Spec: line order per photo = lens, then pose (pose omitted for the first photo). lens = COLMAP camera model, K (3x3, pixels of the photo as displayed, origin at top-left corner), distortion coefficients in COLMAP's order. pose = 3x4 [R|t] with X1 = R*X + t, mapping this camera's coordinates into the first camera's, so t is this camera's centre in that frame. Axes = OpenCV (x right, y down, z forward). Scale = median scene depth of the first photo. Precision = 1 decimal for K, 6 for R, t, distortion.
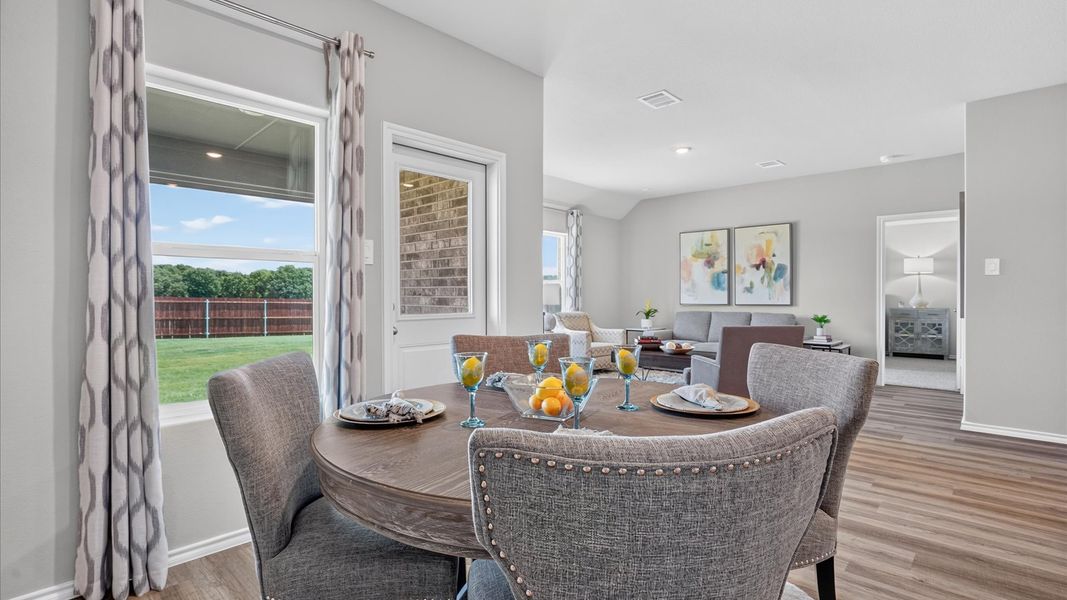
lens RADIAL K [[502.8, 0, 537.8], [0, 502.8, 303.3], [0, 0, 1]] dist [-0.059870, 0.027321]
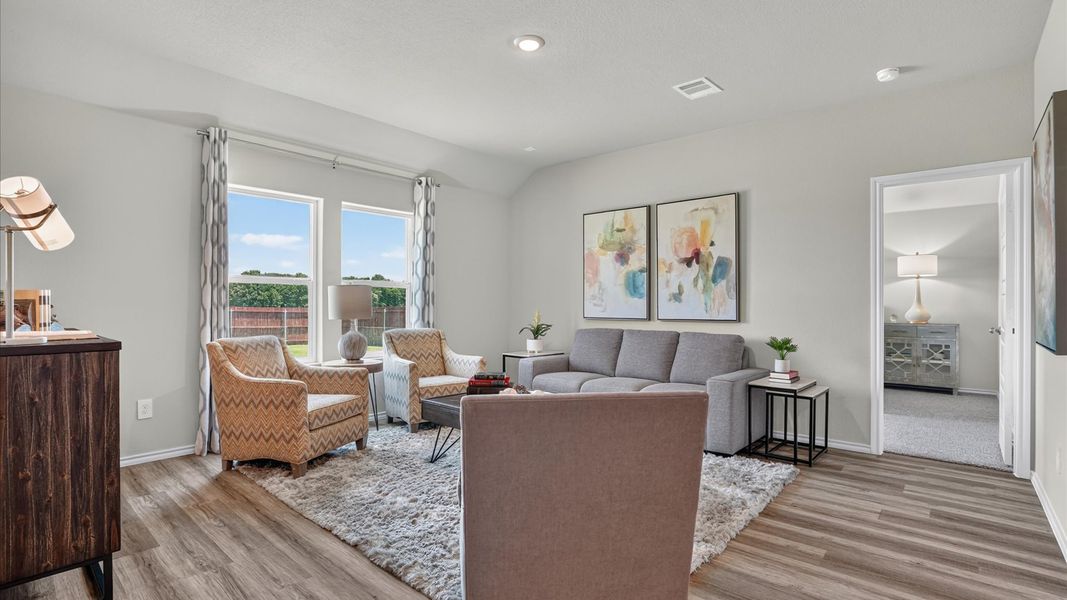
lens RADIAL K [[502.8, 0, 537.8], [0, 502.8, 303.3], [0, 0, 1]] dist [-0.059870, 0.027321]
pose [[0.999190, 0.005310, 0.039900, 0.207935], [-0.004663, 0.999857, -0.016278, -0.006691], [-0.039981, 0.016079, 0.999071, 0.335717]]
